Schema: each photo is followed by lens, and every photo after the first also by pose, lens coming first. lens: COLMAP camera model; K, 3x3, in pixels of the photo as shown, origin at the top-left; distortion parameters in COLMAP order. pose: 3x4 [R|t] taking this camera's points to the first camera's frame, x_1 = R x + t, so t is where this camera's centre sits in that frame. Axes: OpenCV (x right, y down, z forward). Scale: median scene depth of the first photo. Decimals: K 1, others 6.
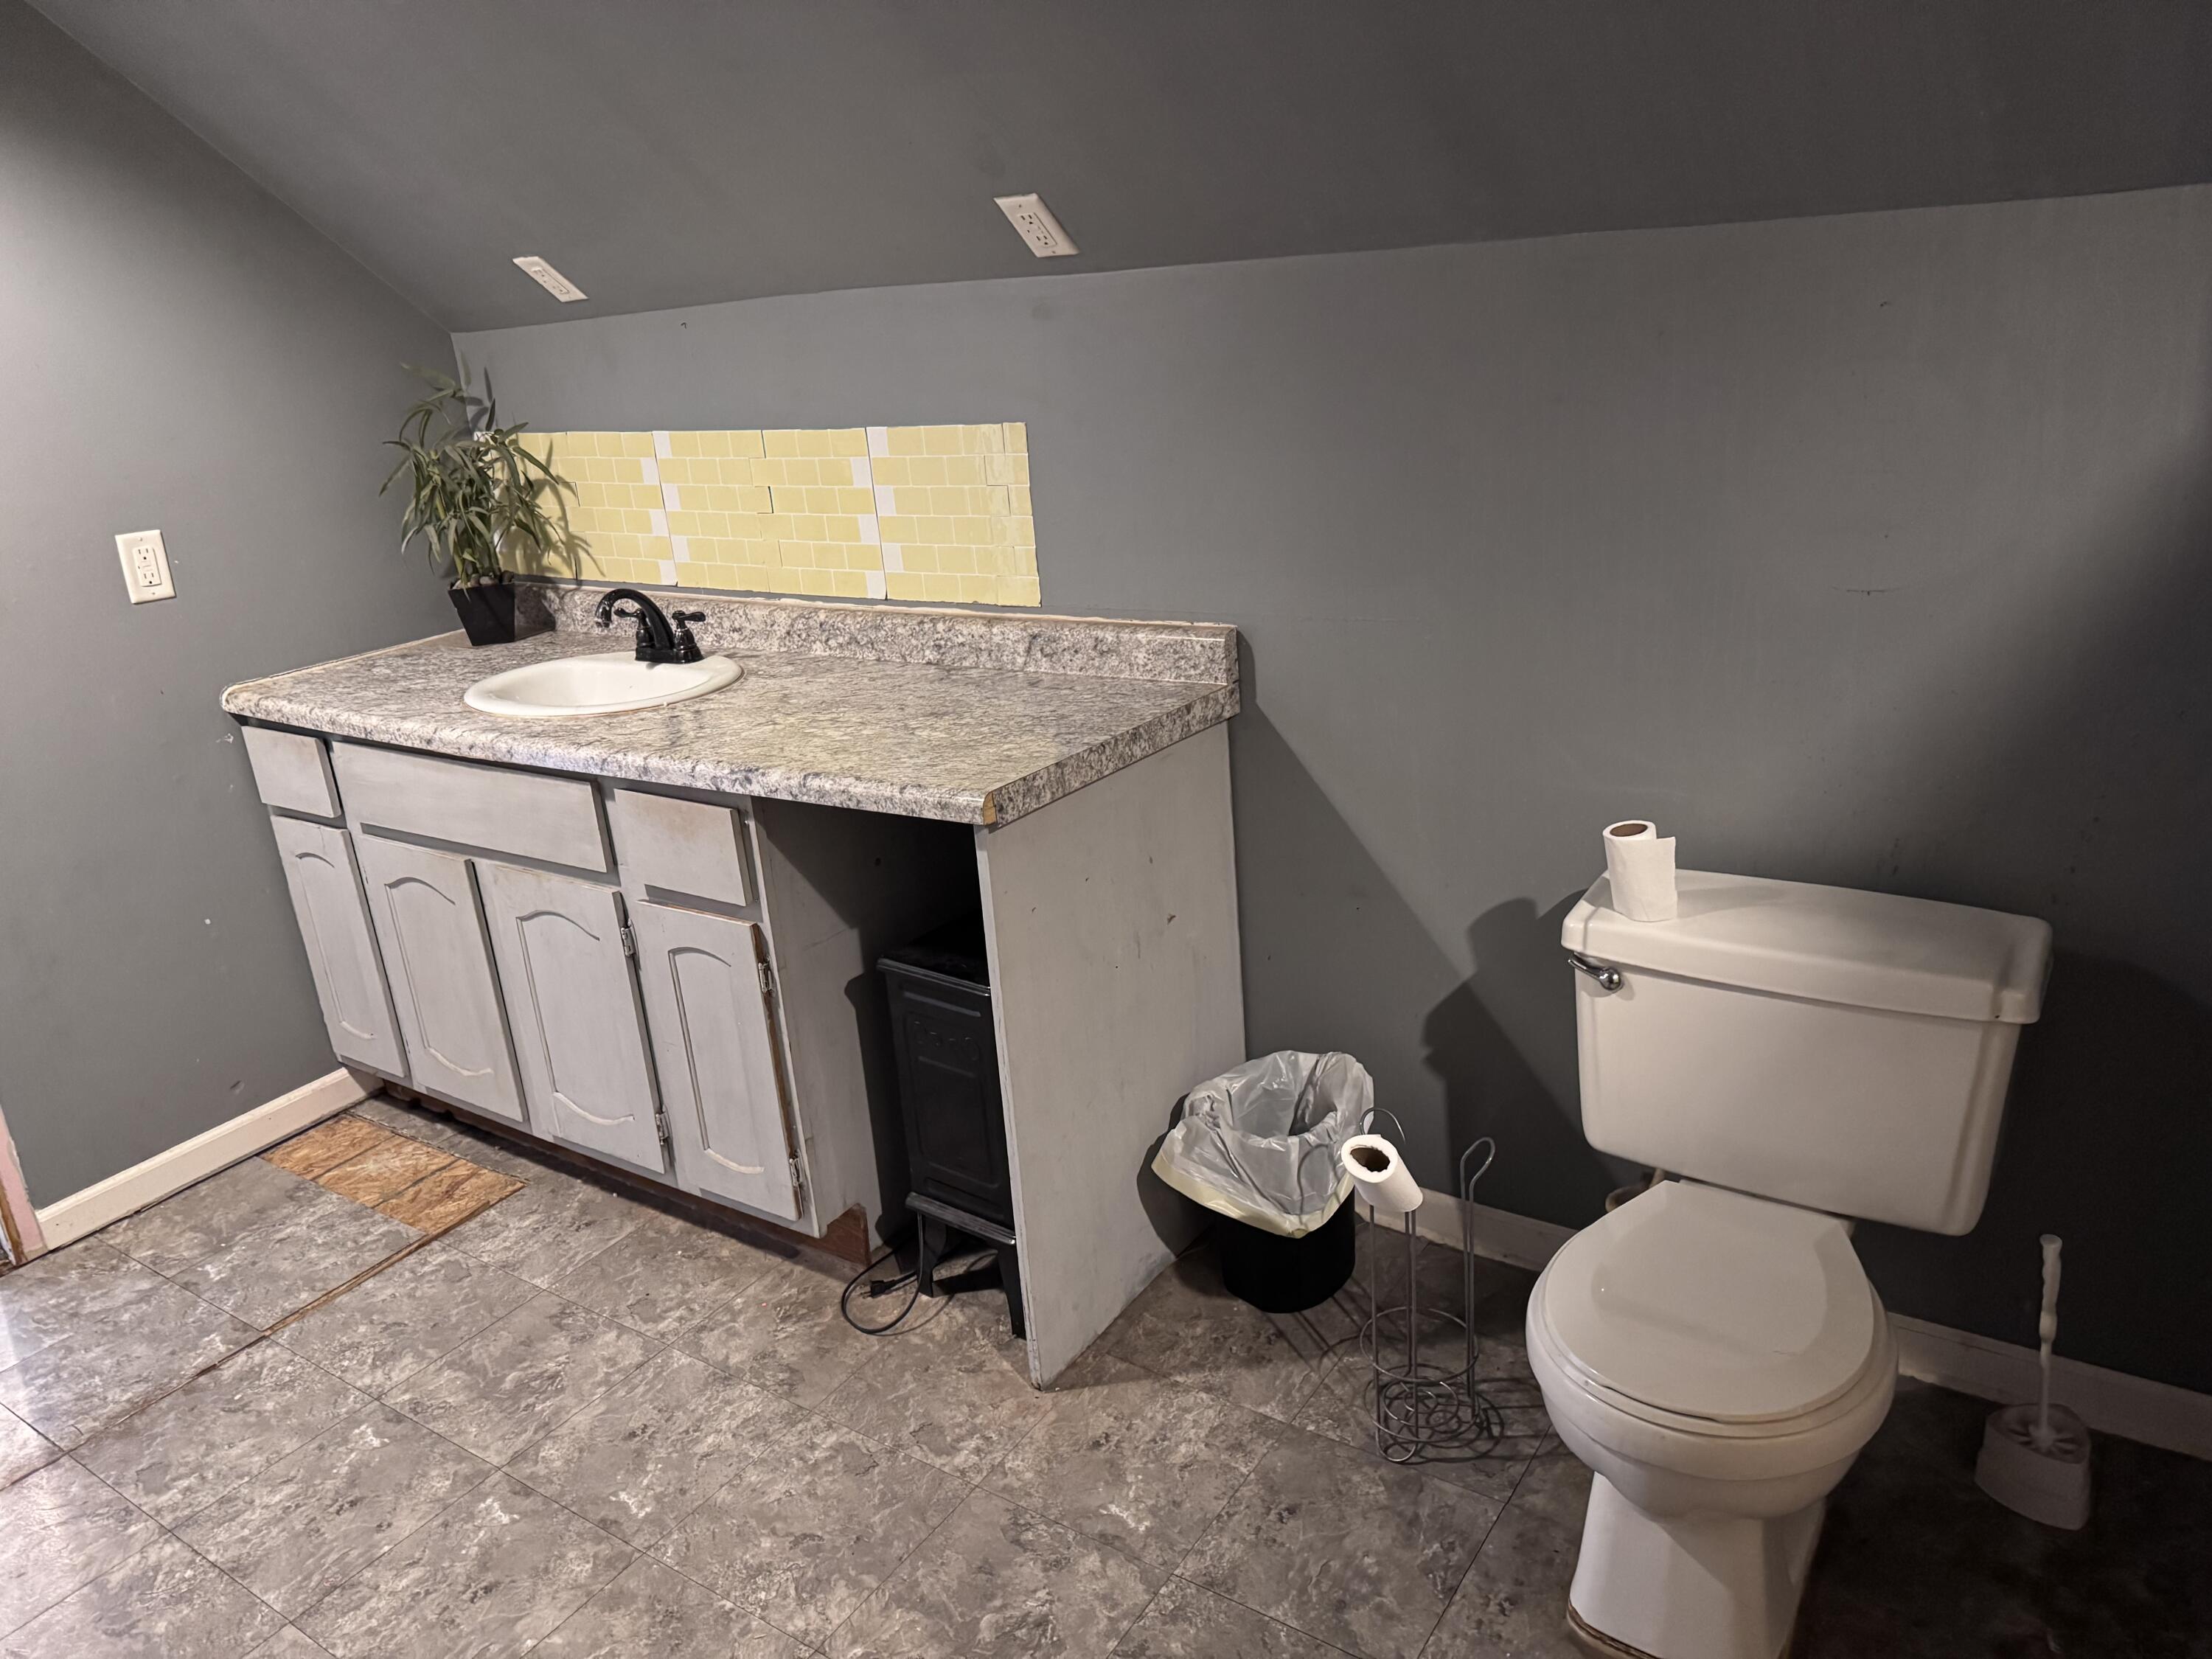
lens RADIAL K [[1536.0, 0, 1103.4], [0, 1536.0, 832.8], [0, 0, 1]] dist [0.112935, -0.162036]
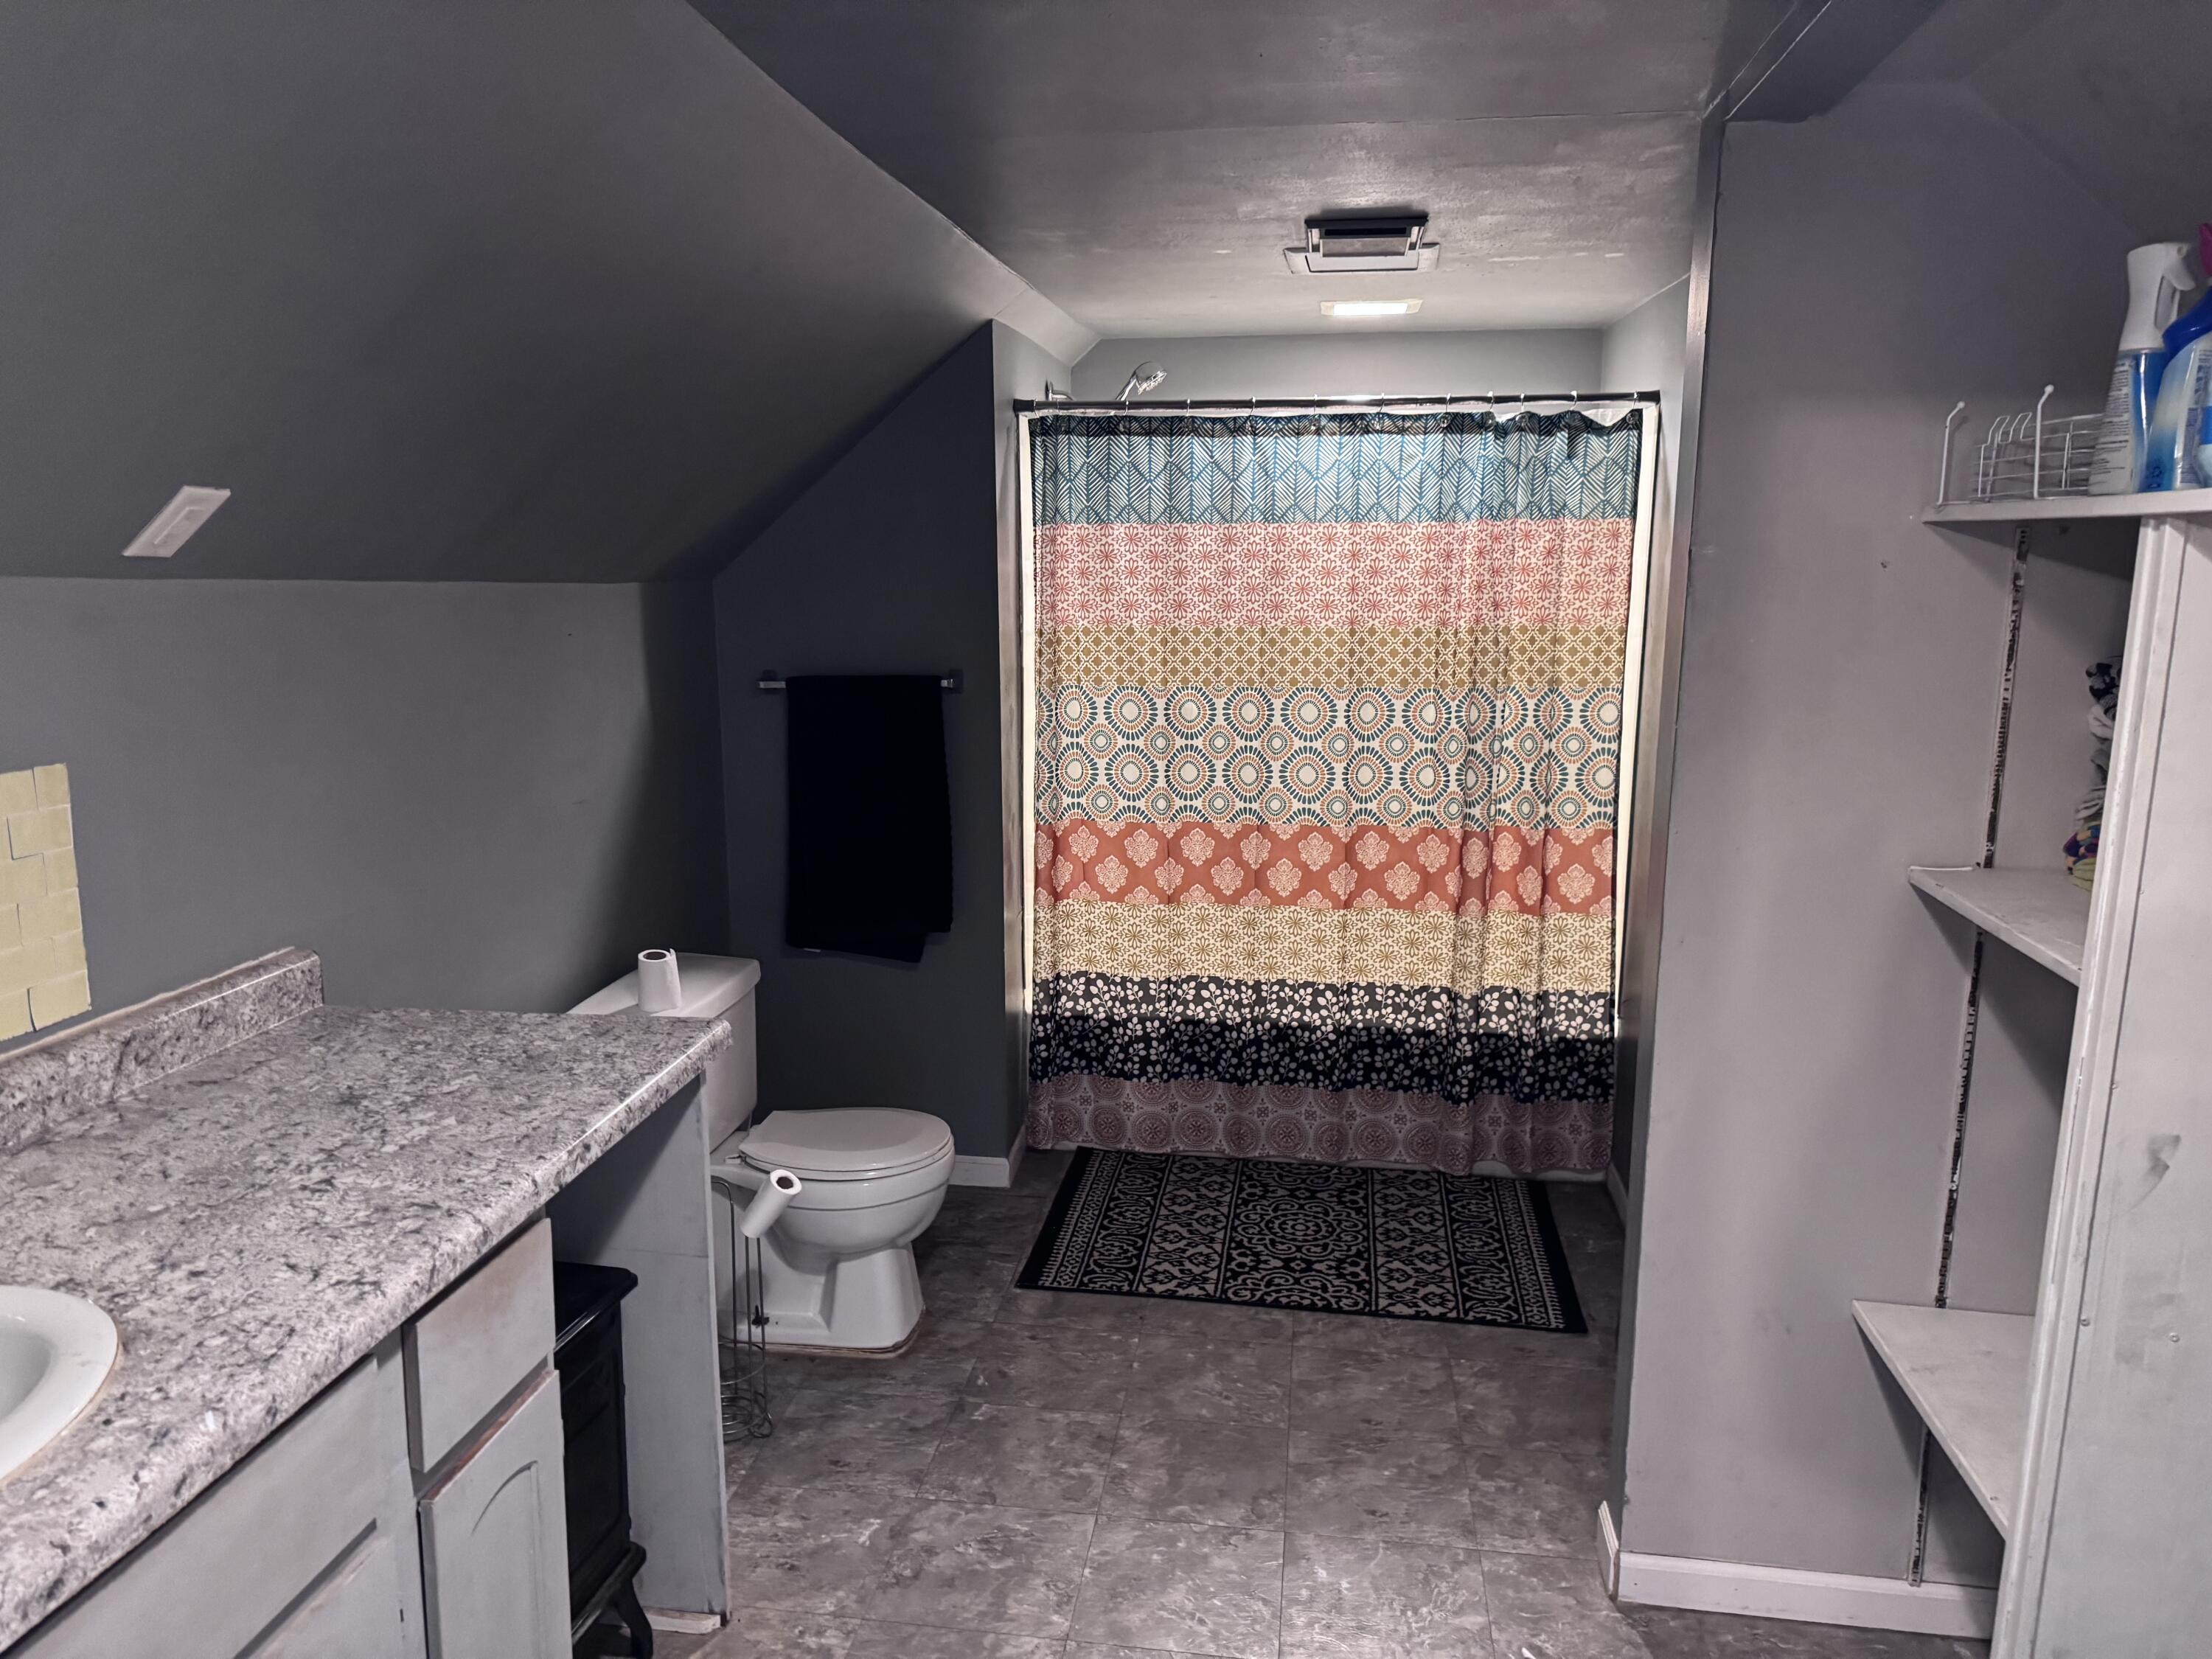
lens RADIAL K [[1544.2, 0, 1106.0], [0, 1544.2, 829.5], [0, 0, 1]] dist [0.000894, 0.000742]
pose [[-0.433376, -0.079102, 0.897735, -0.911334], [0.319559, 0.917926, 0.235147, -0.249593], [-0.842655, 0.388786, -0.372530, 0.866156]]
